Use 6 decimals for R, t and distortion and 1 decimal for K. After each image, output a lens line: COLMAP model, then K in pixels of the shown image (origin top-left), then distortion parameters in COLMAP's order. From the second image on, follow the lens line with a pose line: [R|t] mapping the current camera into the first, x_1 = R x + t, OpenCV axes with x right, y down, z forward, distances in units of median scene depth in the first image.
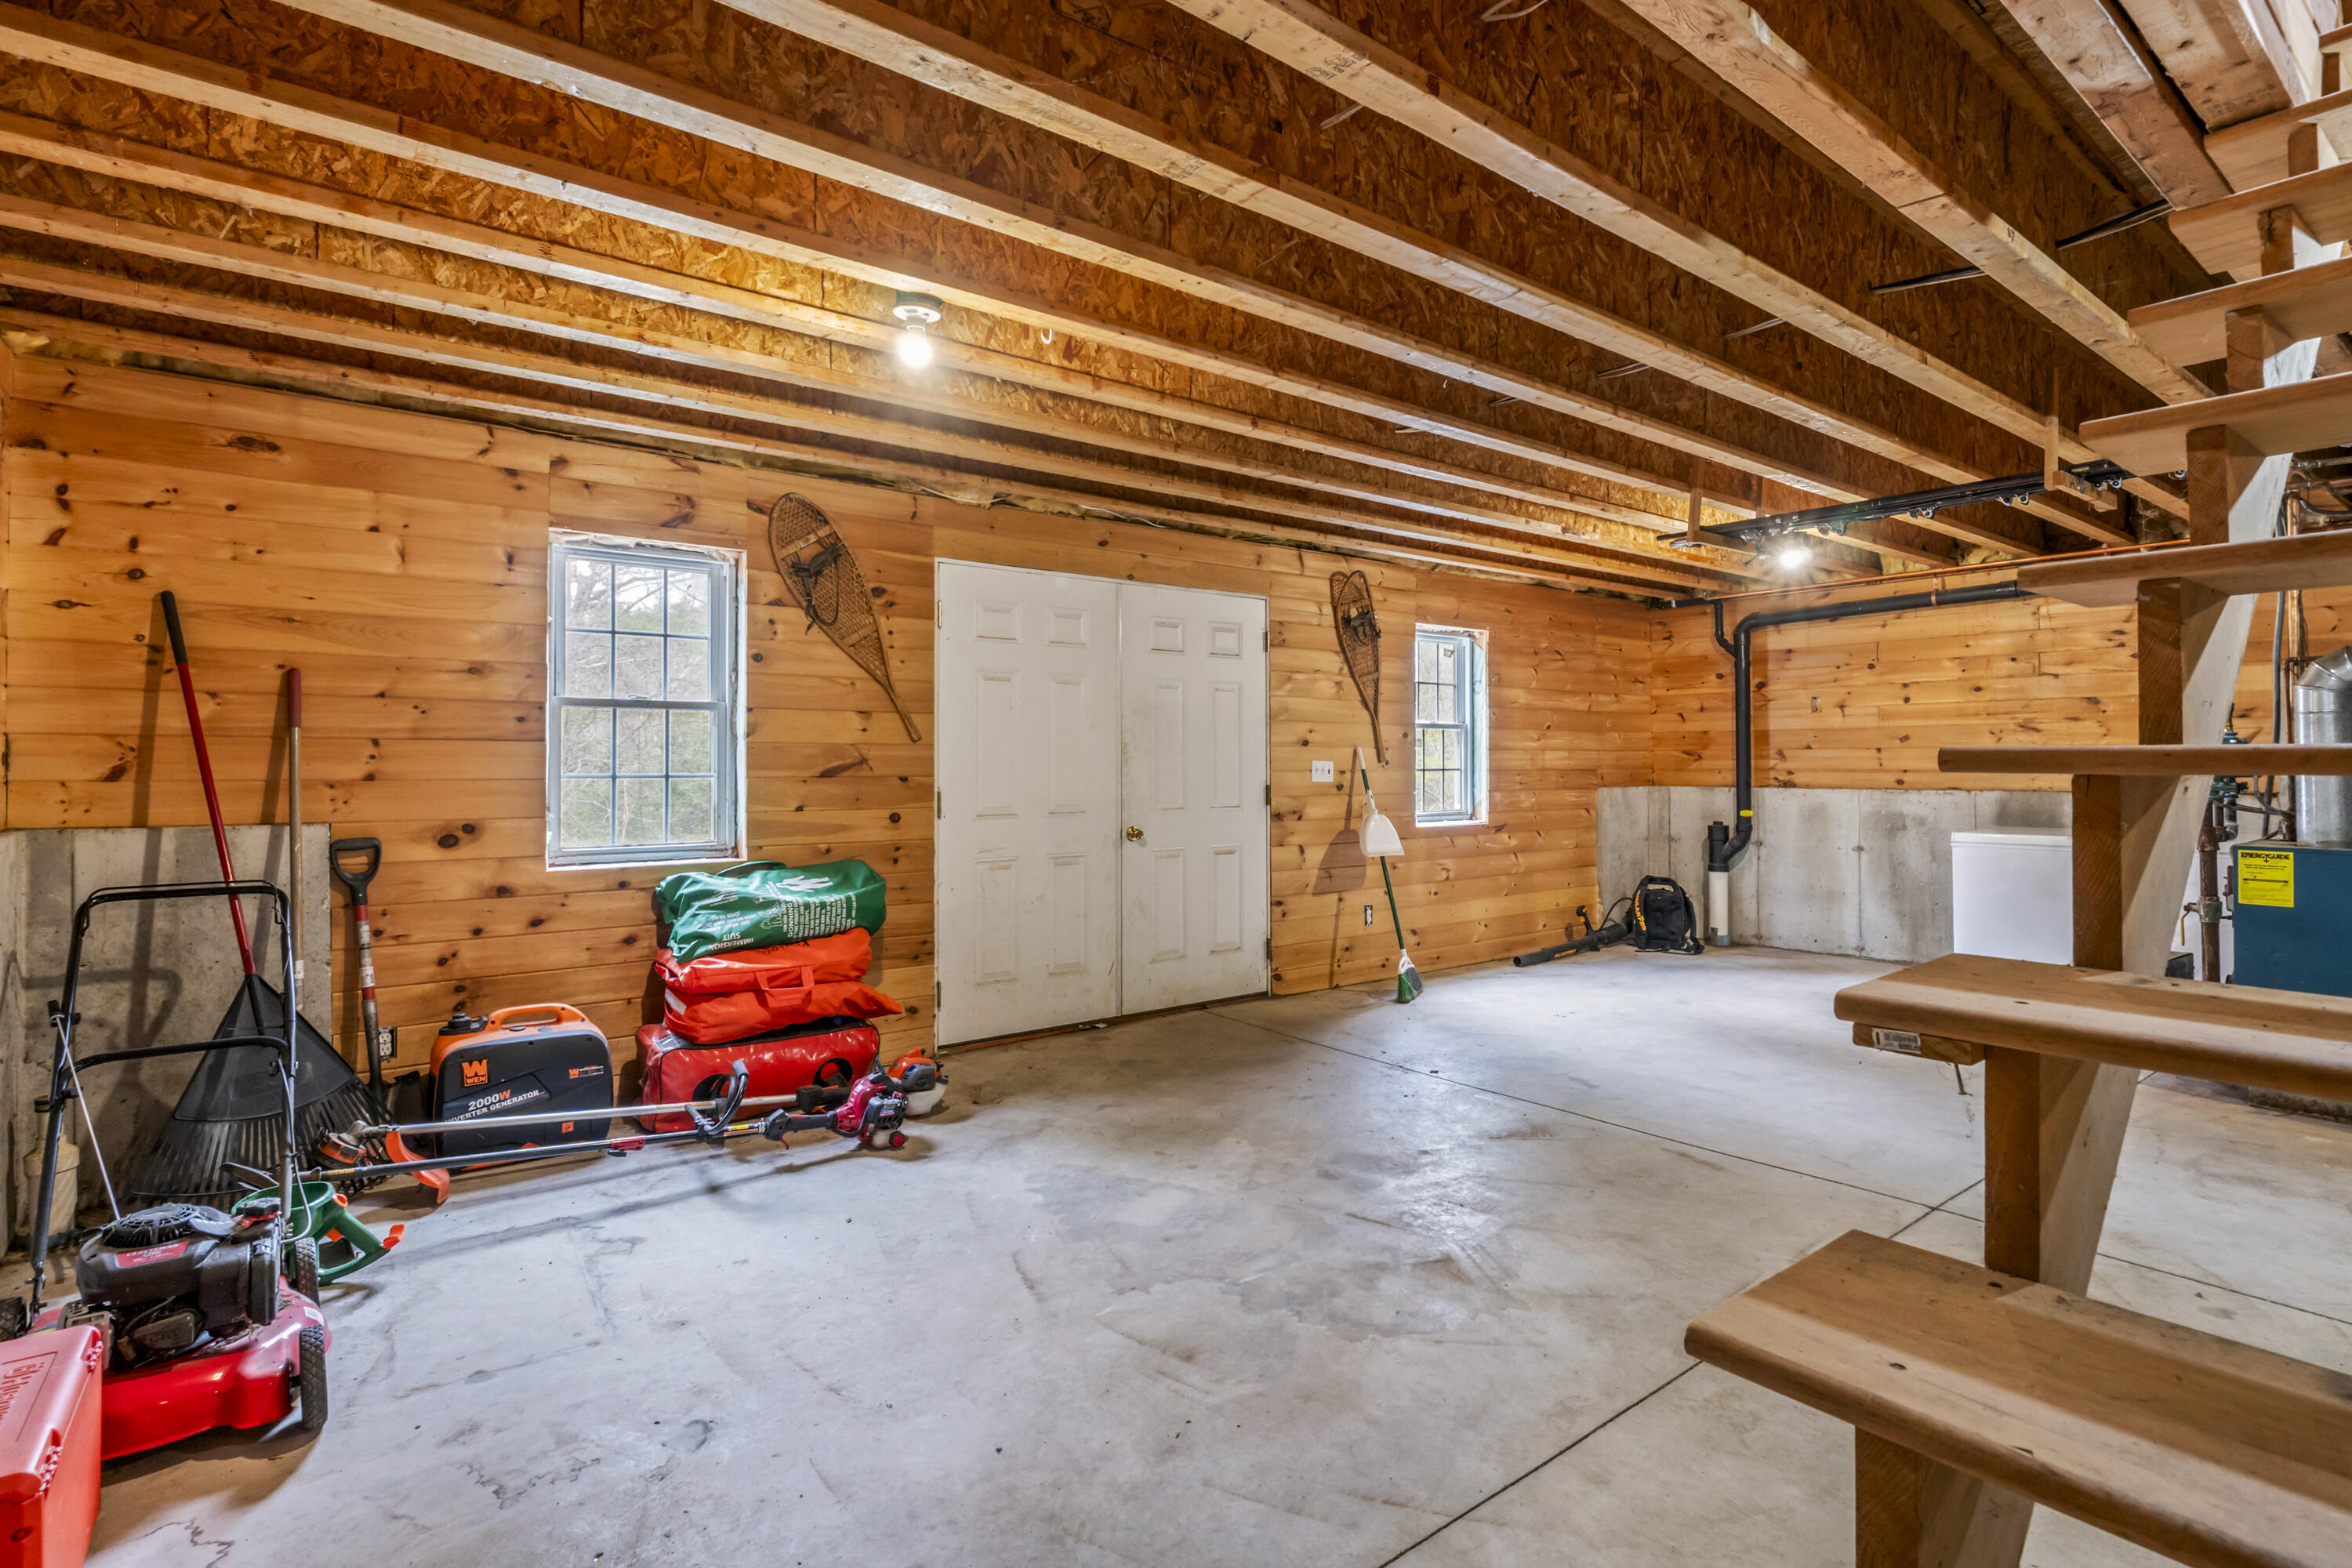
lens RADIAL K [[1152.0, 0, 1189.2], [0, 1152.0, 760.1], [0, 0, 1]] dist [-0.006700, -0.001138]
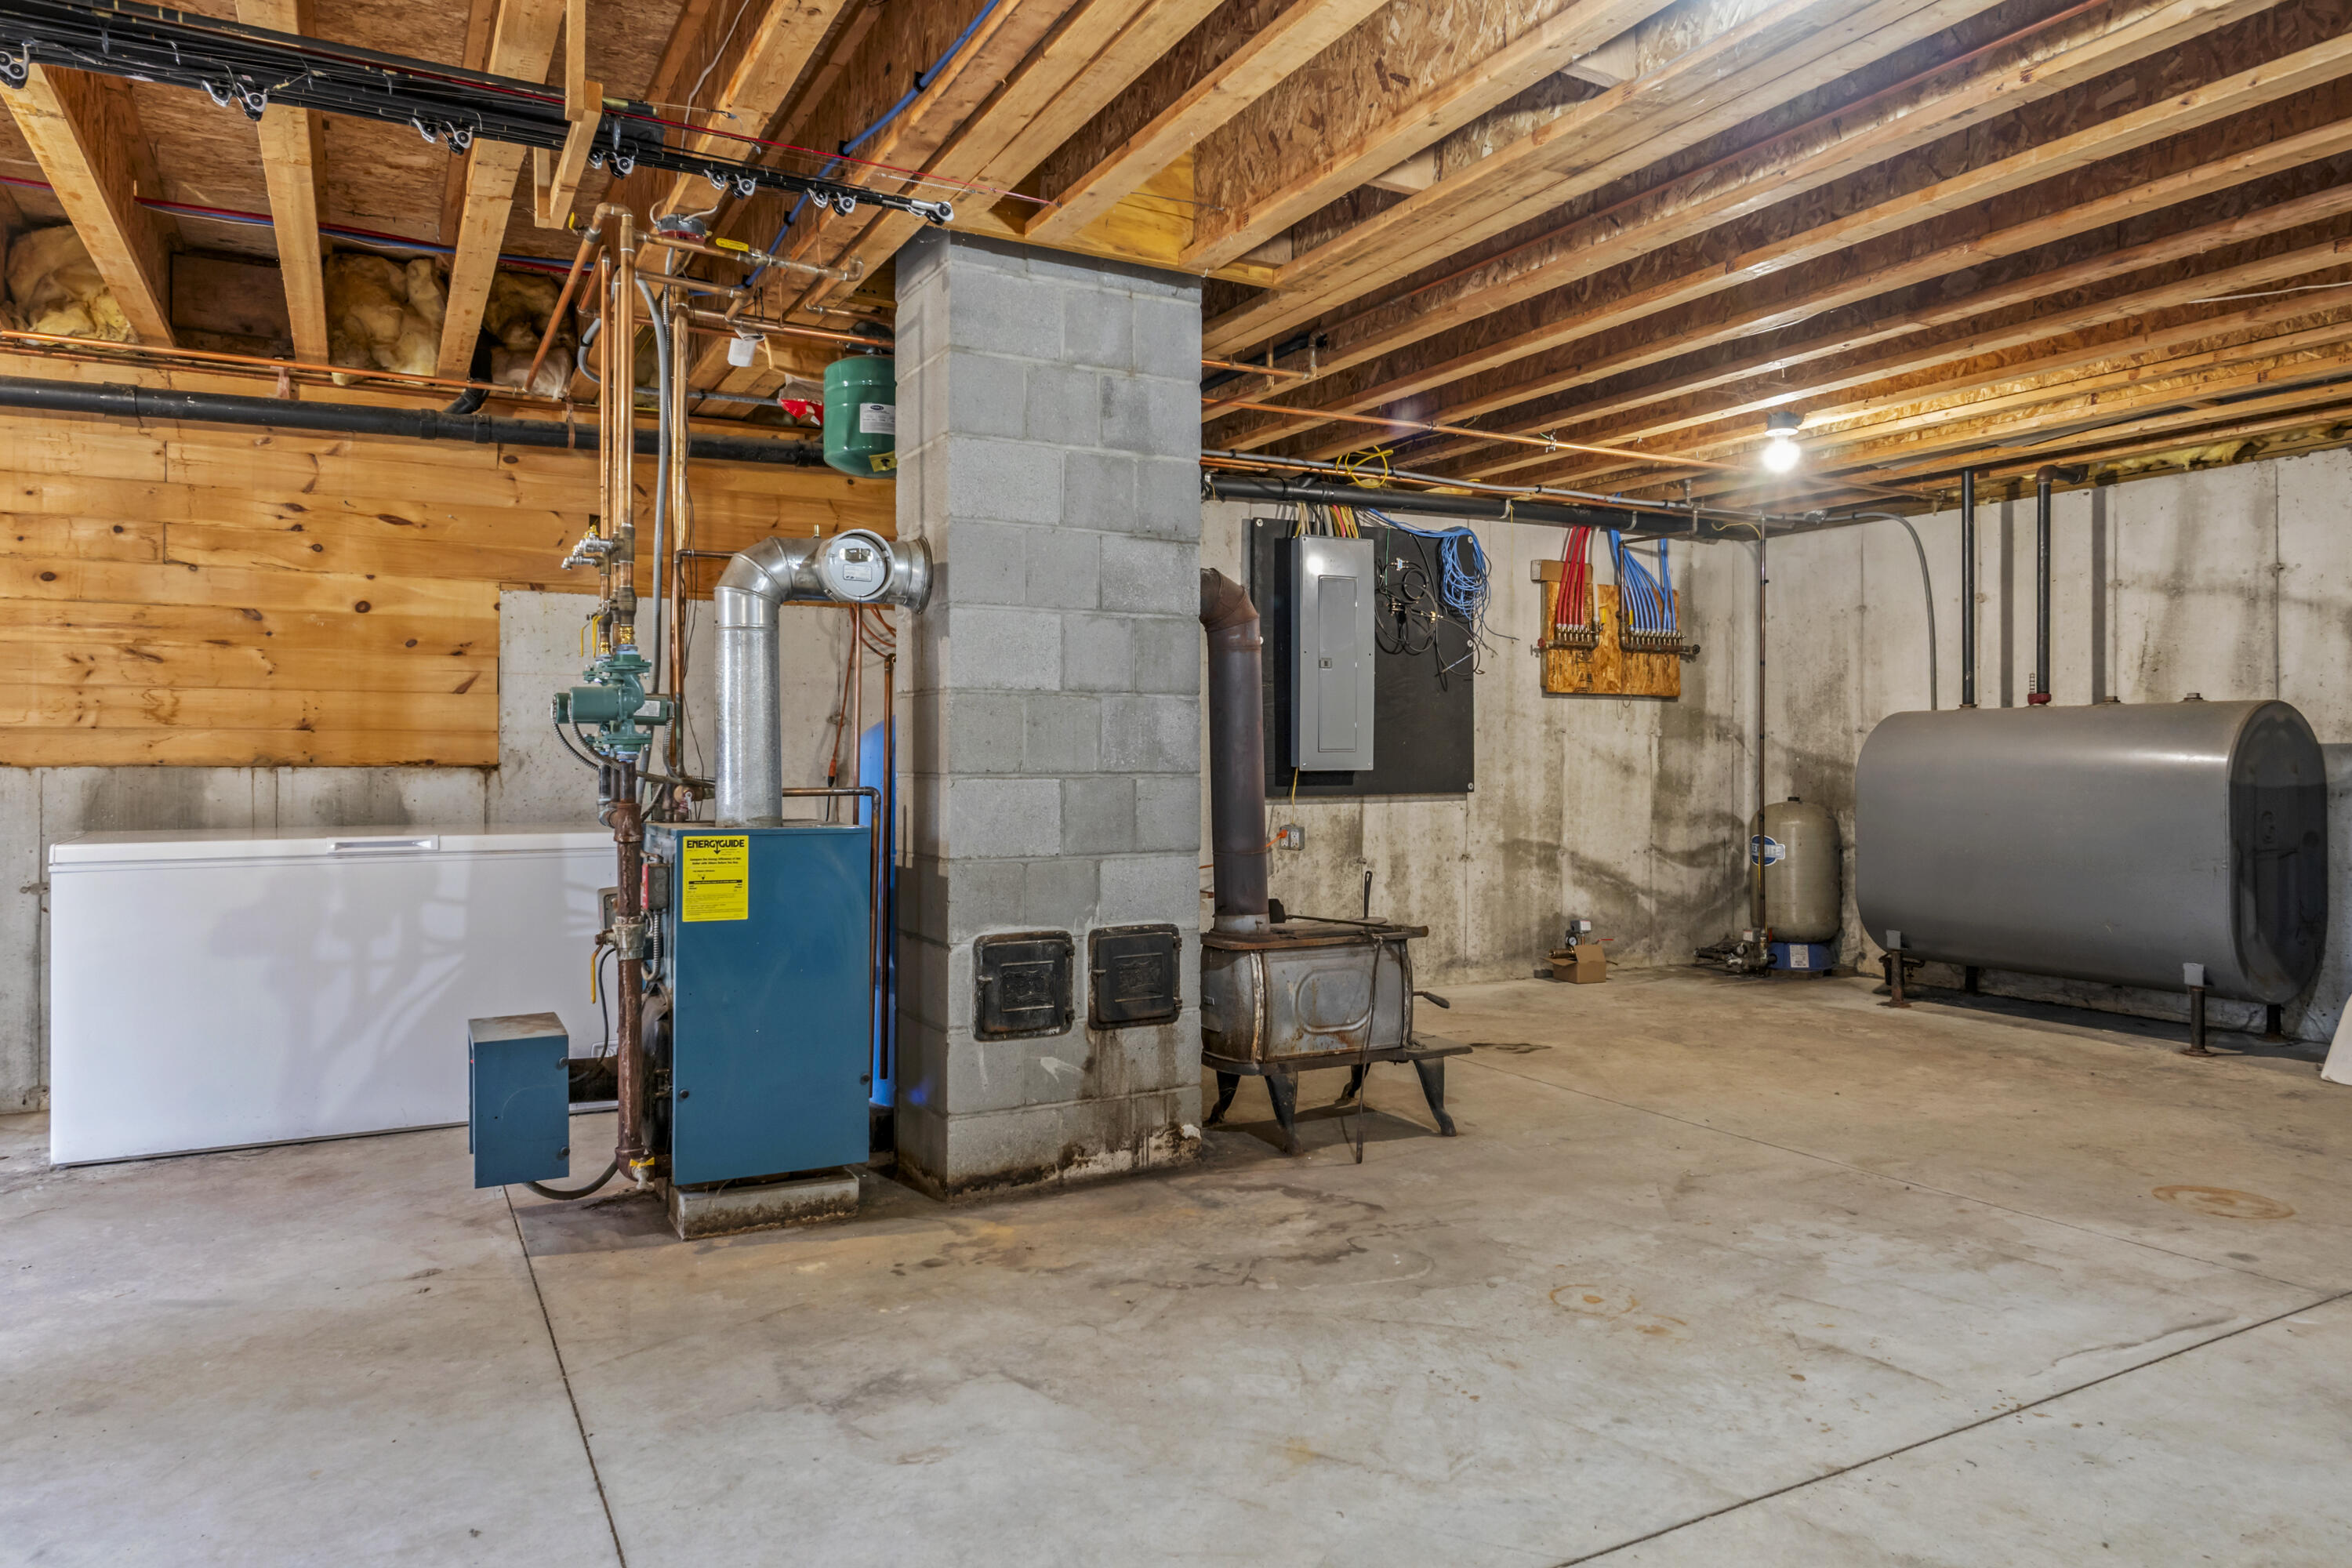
lens RADIAL K [[1459.3, 0, 1186.3], [0, 1459.3, 760.5], [0, 0, 1]] dist [-0.011449, -0.000723]
pose [[0.159665, 0.005980, 0.987153, 0.159306], [-0.005268, 0.999973, -0.005206, 0.036081], [-0.987157, -0.004369, 0.159692, 0.547410]]
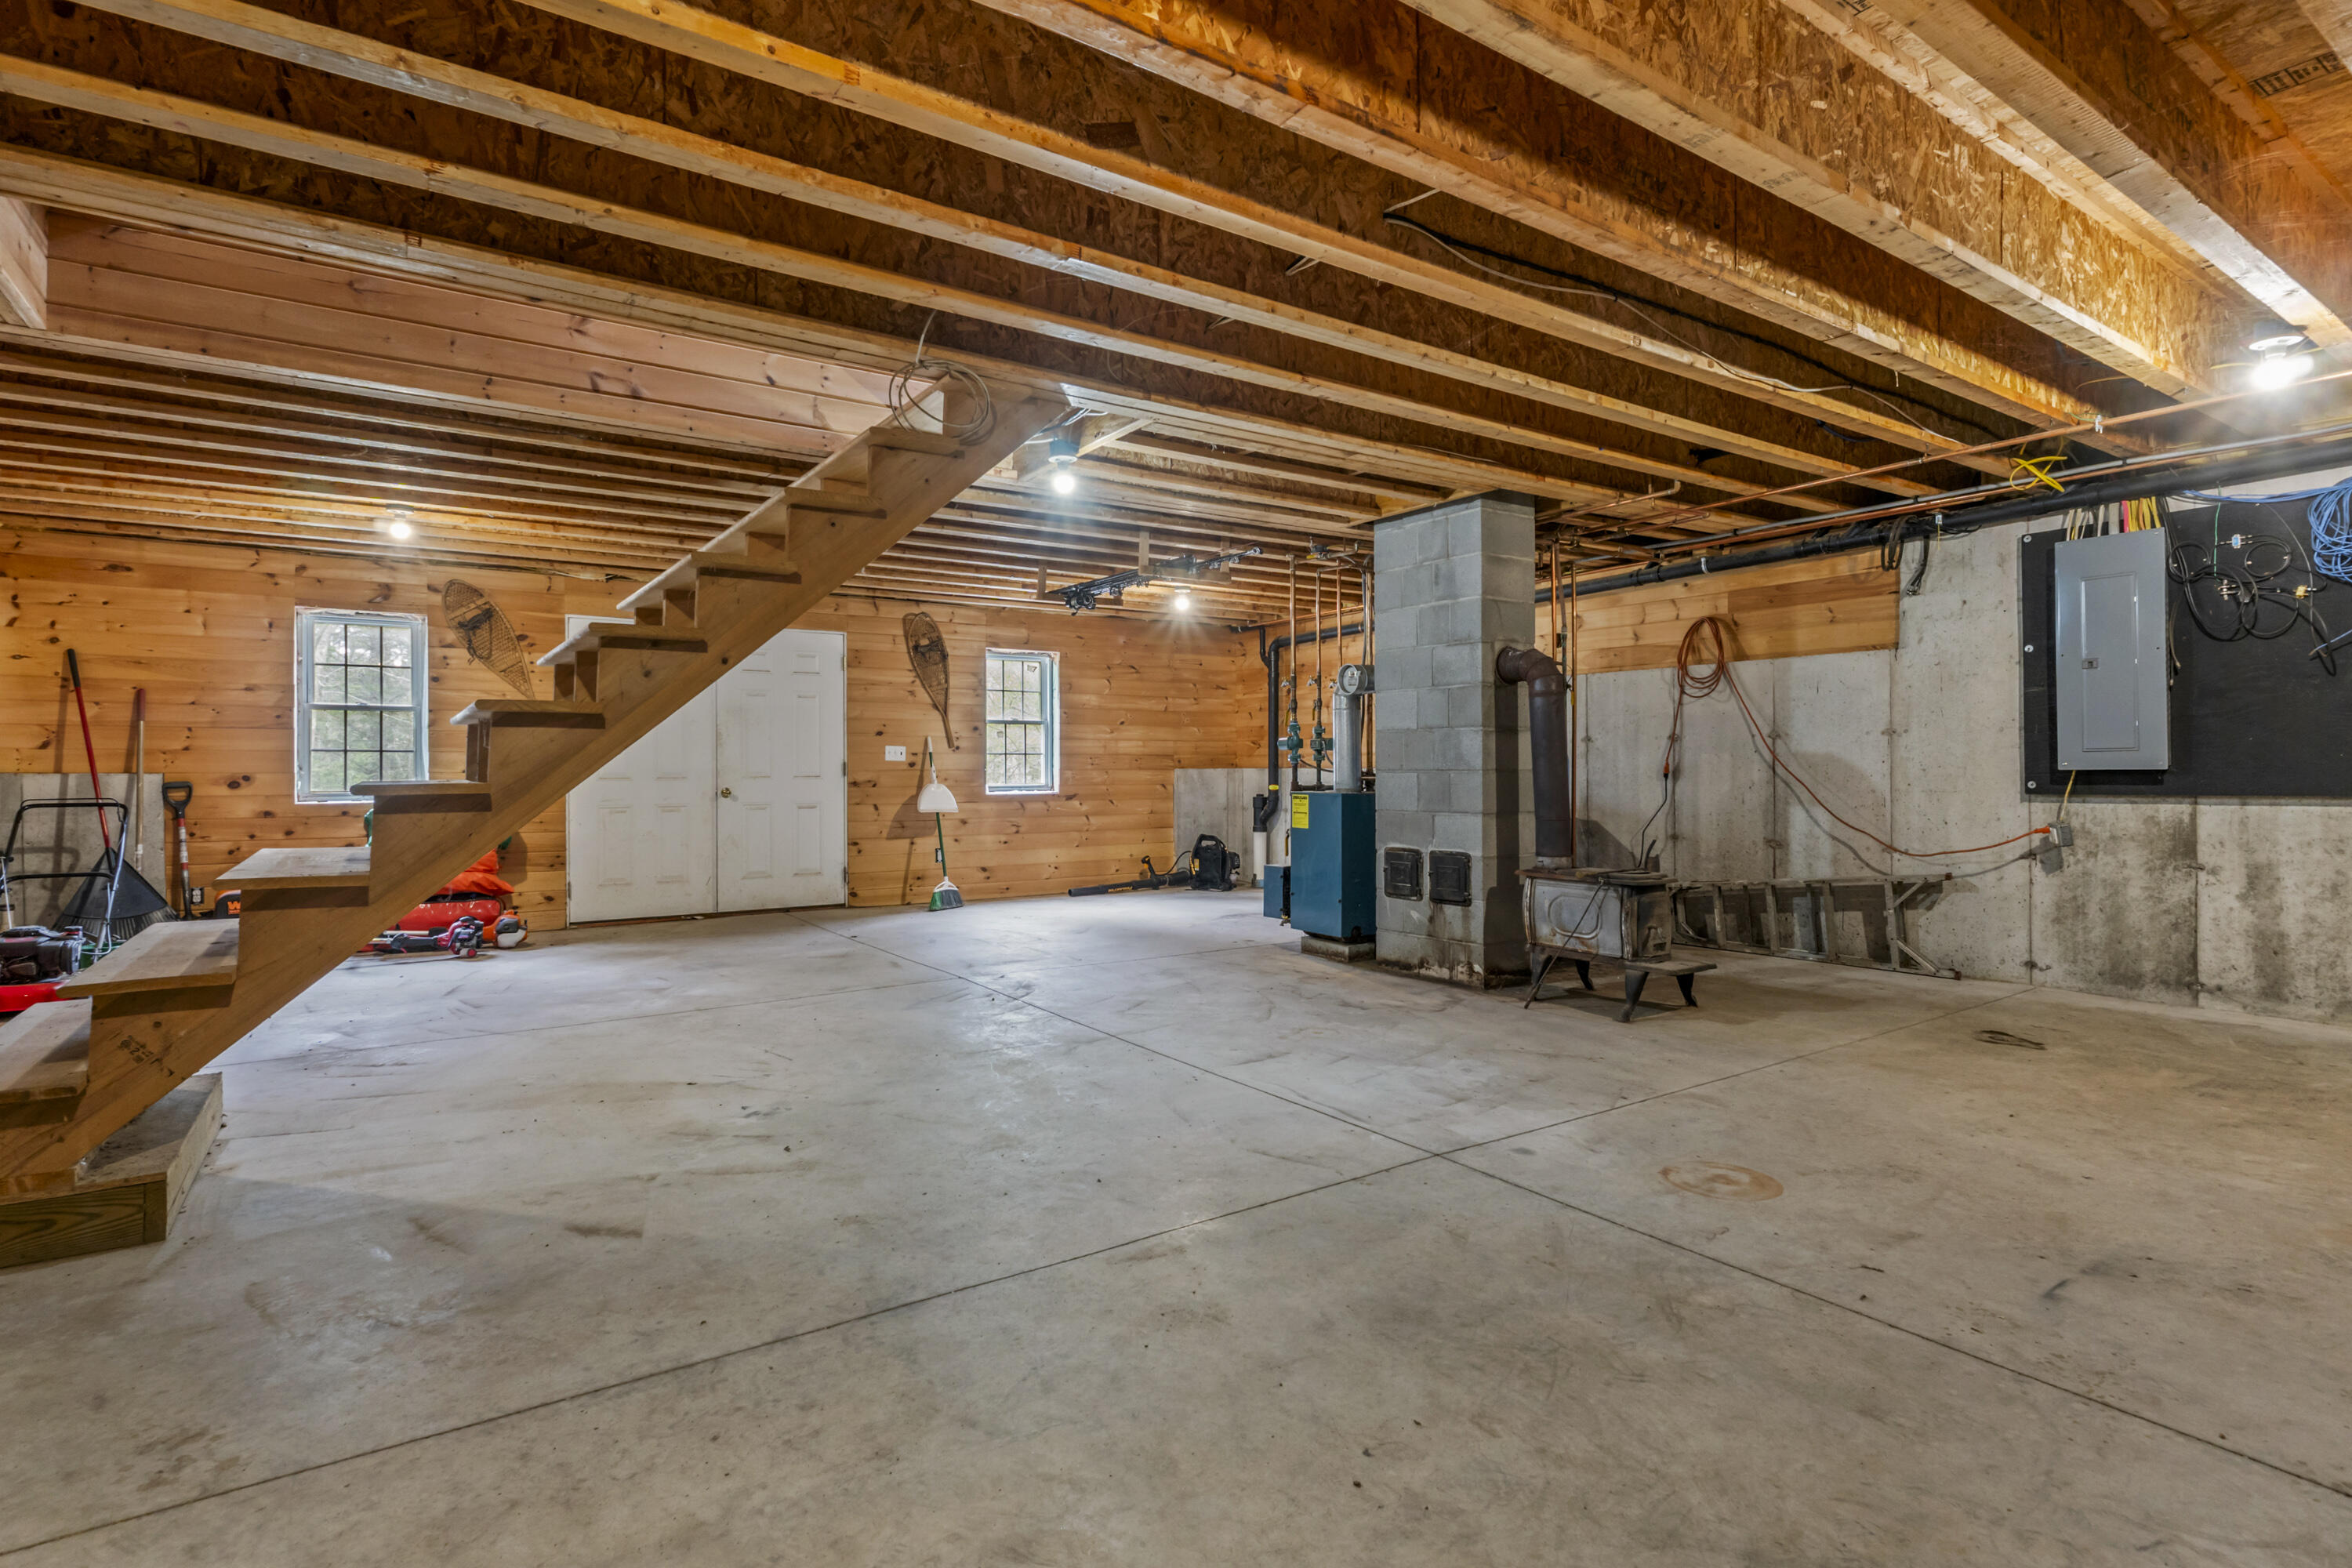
lens RADIAL K [[1152.0, 0, 1172.6], [0, 1152.0, 781.3], [0, 0, 1]] dist [-0.006700, -0.001138]
pose [[0.998095, 0.000733, -0.061691, 0.769727], [0.000236, 0.999877, 0.015702, 0.031110], [0.061695, -0.015687, 0.997972, -0.574690]]
